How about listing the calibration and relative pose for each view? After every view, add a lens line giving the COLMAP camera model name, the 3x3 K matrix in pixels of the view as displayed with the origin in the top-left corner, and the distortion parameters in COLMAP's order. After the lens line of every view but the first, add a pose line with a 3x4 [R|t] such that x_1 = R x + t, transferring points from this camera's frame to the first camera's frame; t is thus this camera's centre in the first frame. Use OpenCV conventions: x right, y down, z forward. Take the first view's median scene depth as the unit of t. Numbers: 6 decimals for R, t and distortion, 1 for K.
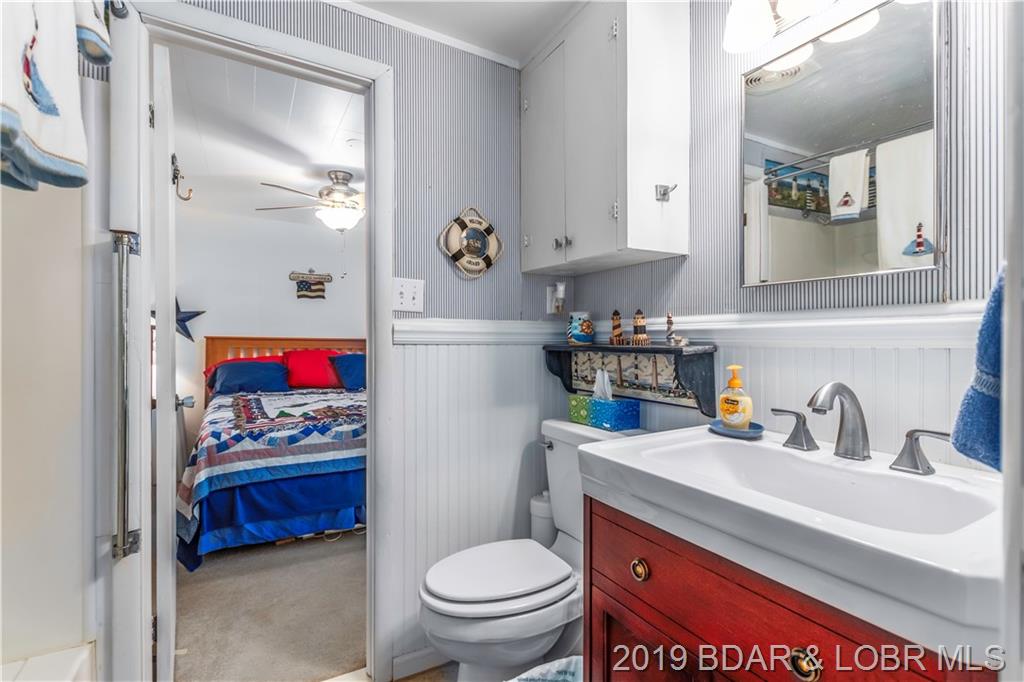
lens RADIAL K [[460.3, 0, 509.4], [0, 460.3, 341.3], [0, 0, 1]] dist [0.008377, -0.003577]
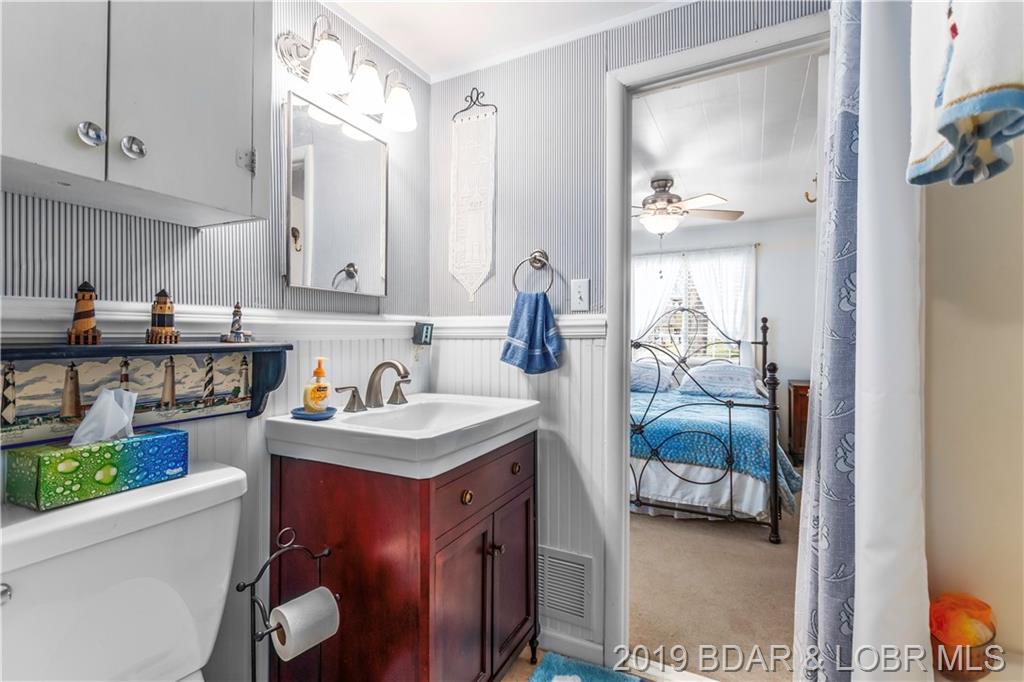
lens RADIAL K [[460.3, 0, 507.3], [0, 460.3, 336.0], [0, 0, 1]] dist [0.008377, -0.003577]
pose [[-0.521840, -0.004370, 0.853032, -0.563957], [0.003353, 0.999969, 0.007174, -0.005305], [-0.853037, 0.006604, -0.521809, 0.936627]]
